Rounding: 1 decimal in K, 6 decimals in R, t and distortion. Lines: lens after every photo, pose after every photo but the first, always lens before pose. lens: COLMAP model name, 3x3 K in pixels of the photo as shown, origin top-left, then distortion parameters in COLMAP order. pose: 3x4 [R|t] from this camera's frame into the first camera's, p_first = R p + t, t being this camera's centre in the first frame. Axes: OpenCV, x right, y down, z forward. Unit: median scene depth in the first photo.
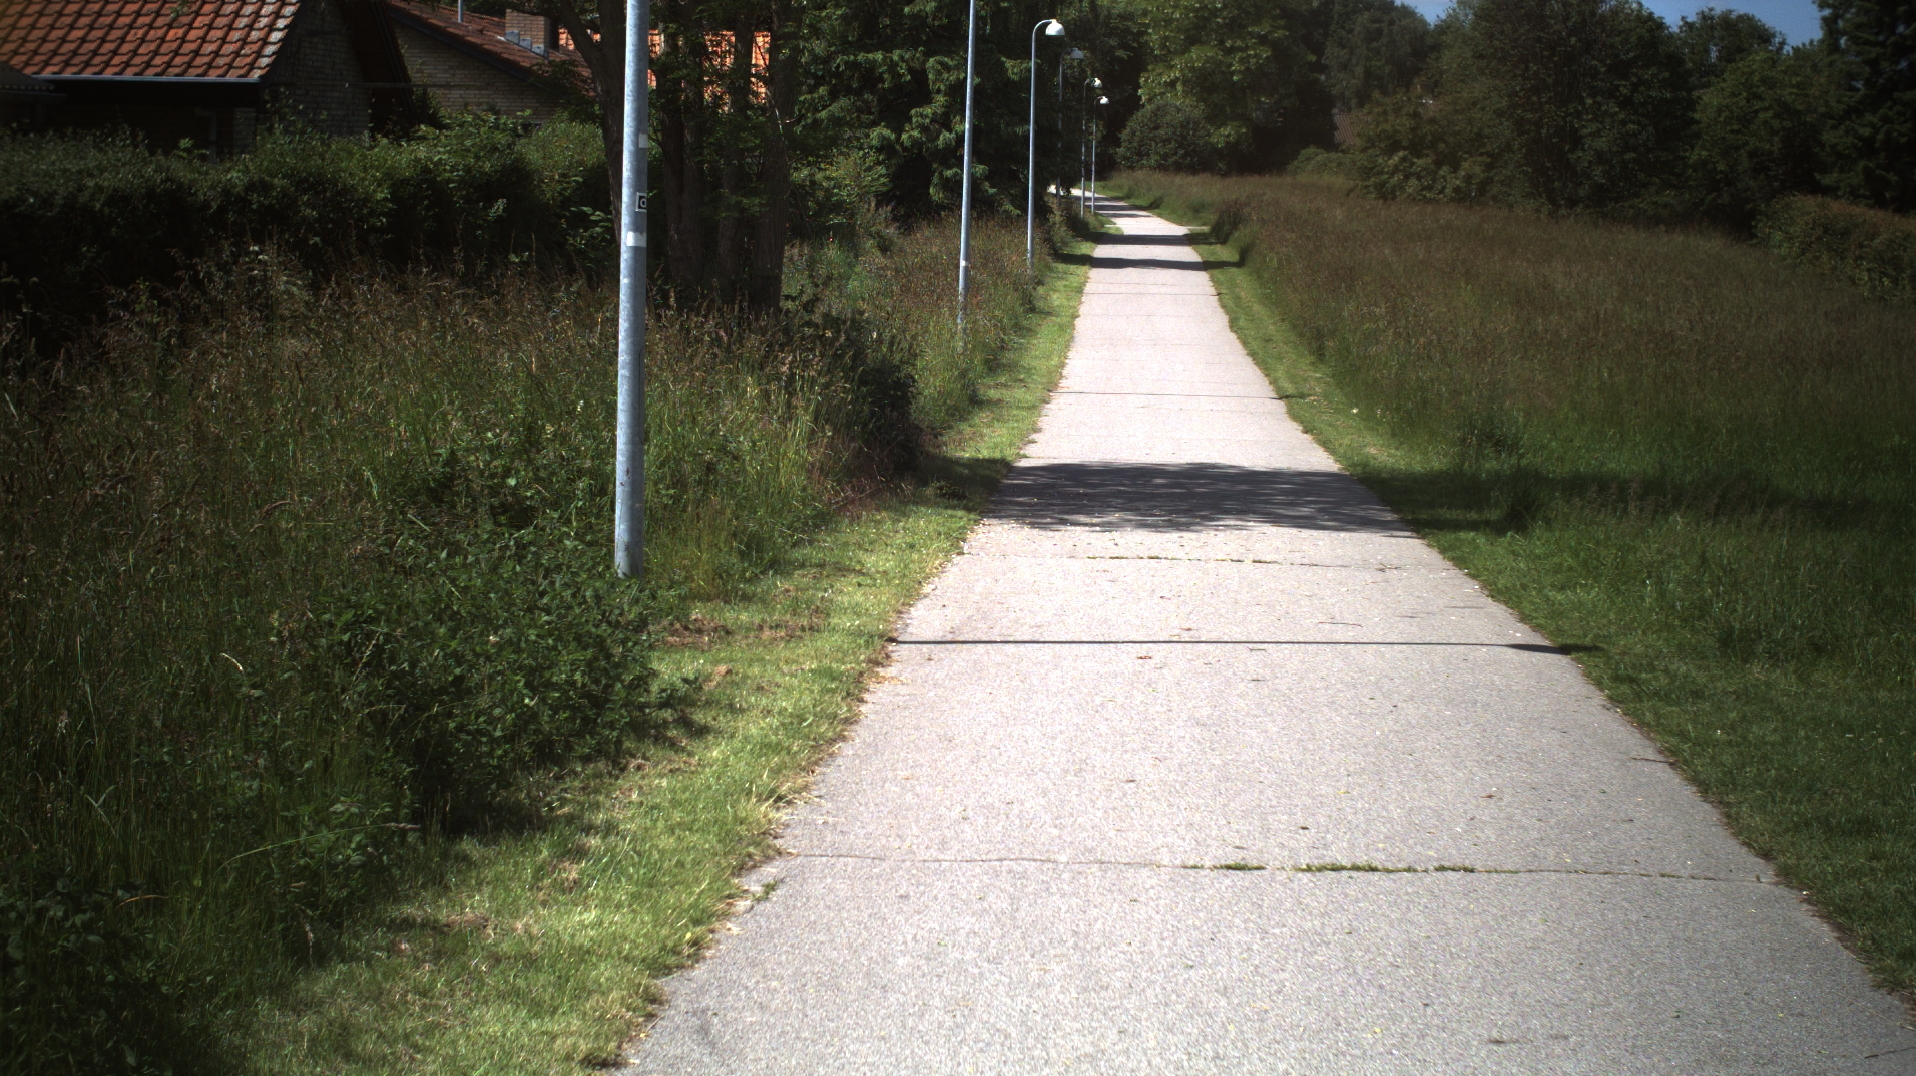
lens RADIAL K [[3619.4, 0, 958.0], [0, 3619.4, 538.0], [0, 0, 1]] dist [-0.282870, 0.237620]
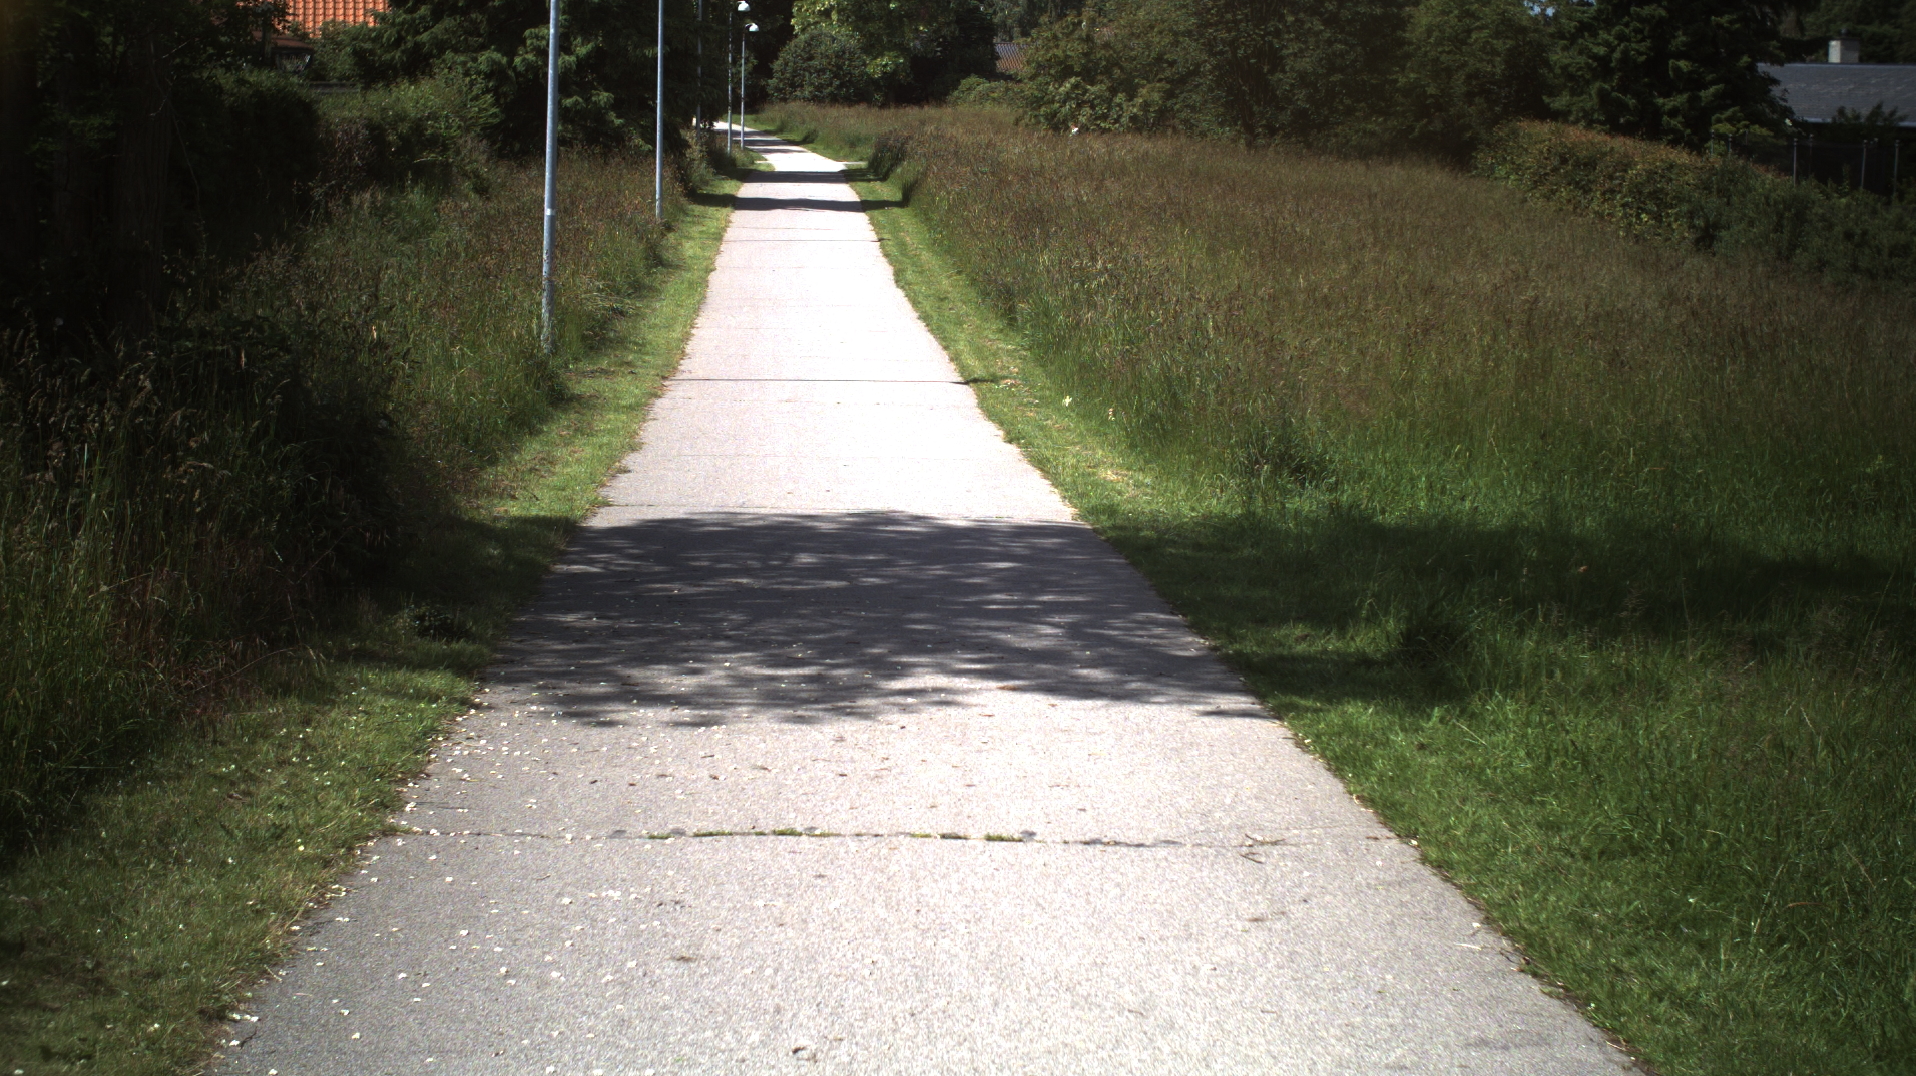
lens RADIAL K [[3619.4, 0, 958.0], [0, 3619.4, 538.0], [0, 0, 1]] dist [-0.282870, 0.237620]
pose [[0.995475, -0.014522, 0.093905, 0.009999], [0.012871, 0.999752, 0.018168, -0.013421], [-0.094146, -0.016878, 0.995415, 0.158813]]
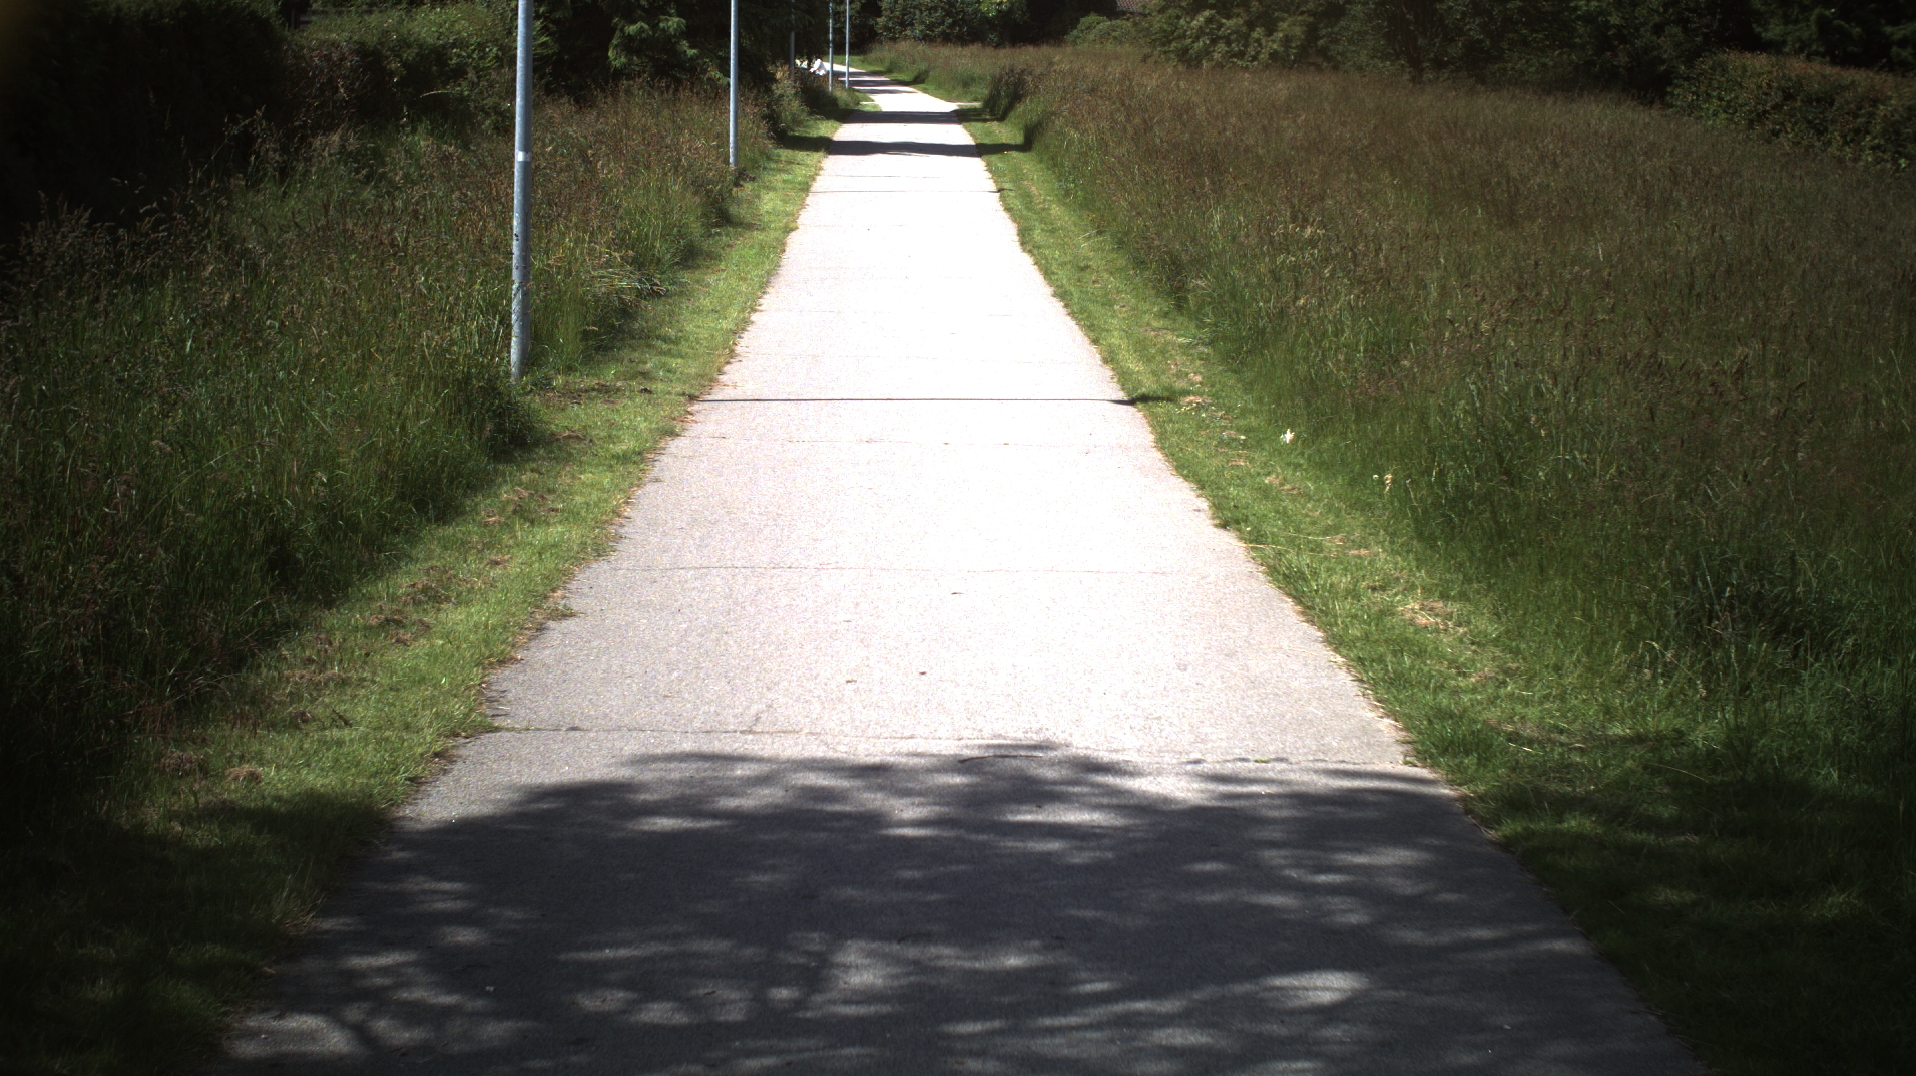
lens RADIAL K [[3619.4, 0, 958.0], [0, 3619.4, 538.0], [0, 0, 1]] dist [-0.282870, 0.237620]
pose [[0.997924, -0.016639, 0.062209, 0.020567], [0.014630, 0.999361, 0.032606, -0.024784], [-0.062712, -0.031628, 0.997530, 0.319760]]
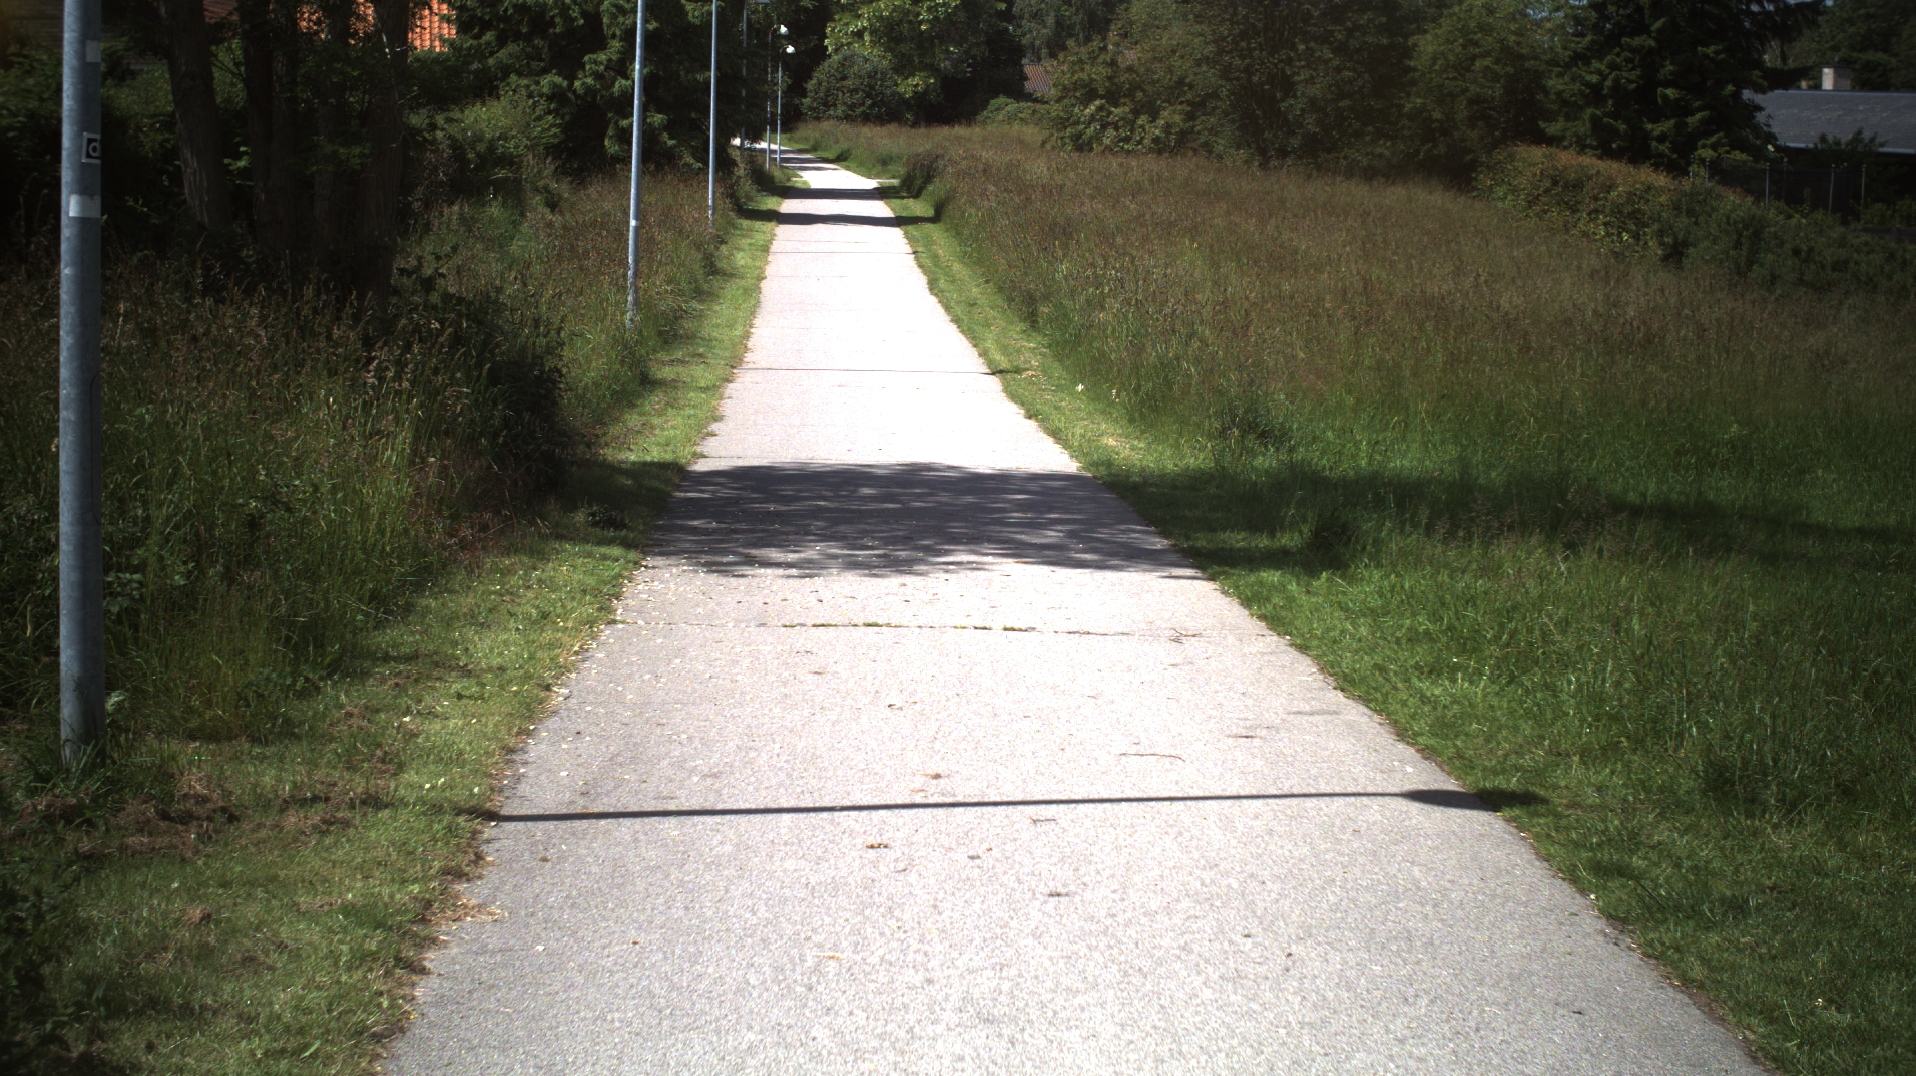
lens RADIAL K [[3619.4, 0, 958.0], [0, 3619.4, 538.0], [0, 0, 1]] dist [-0.282870, 0.237620]
pose [[0.996203, -0.007965, 0.086699, 0.002288], [0.006845, 0.999889, 0.013214, -0.006917], [-0.086794, -0.012570, 0.996147, 0.079125]]
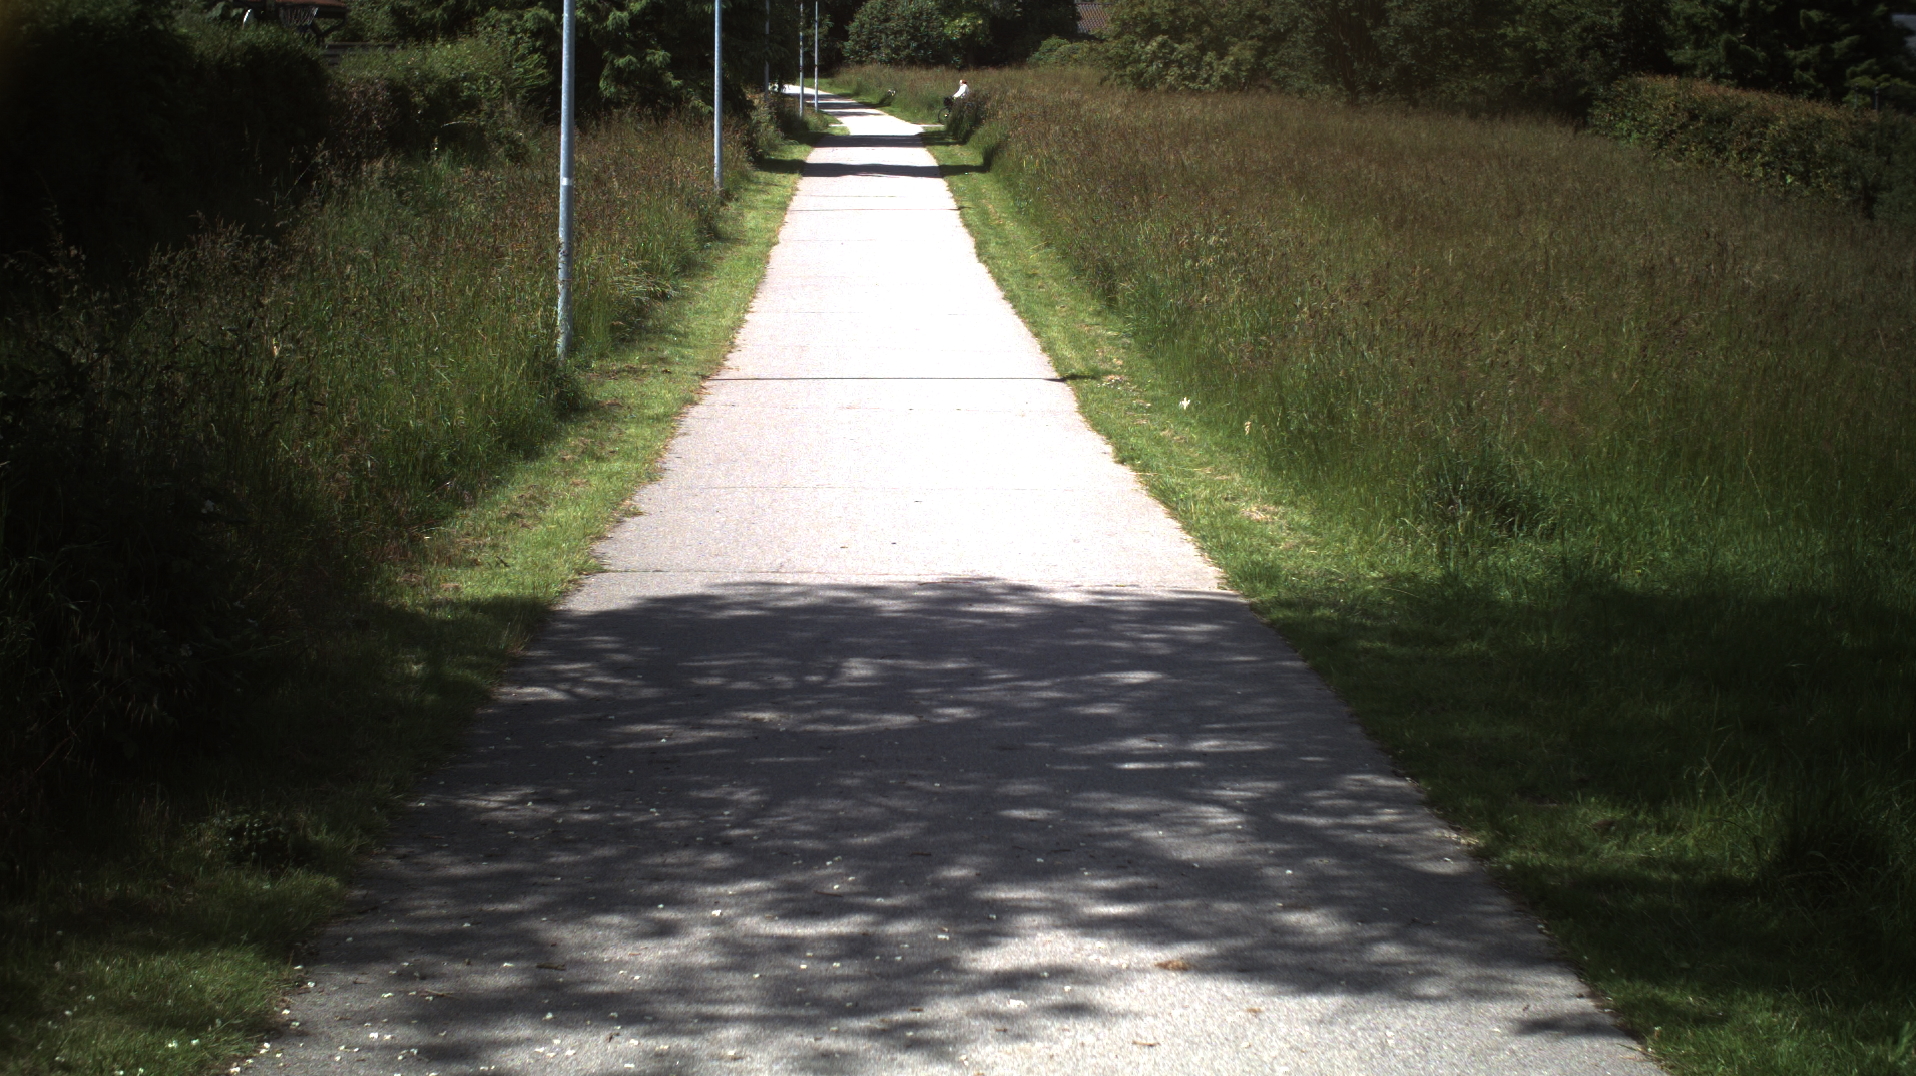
lens RADIAL K [[3619.4, 0, 958.0], [0, 3619.4, 538.0], [0, 0, 1]] dist [-0.282870, 0.237620]
pose [[0.997231, -0.021824, 0.071096, 0.015998], [0.019911, 0.999423, 0.027509, -0.019434], [-0.071655, -0.026017, 0.997090, 0.239508]]
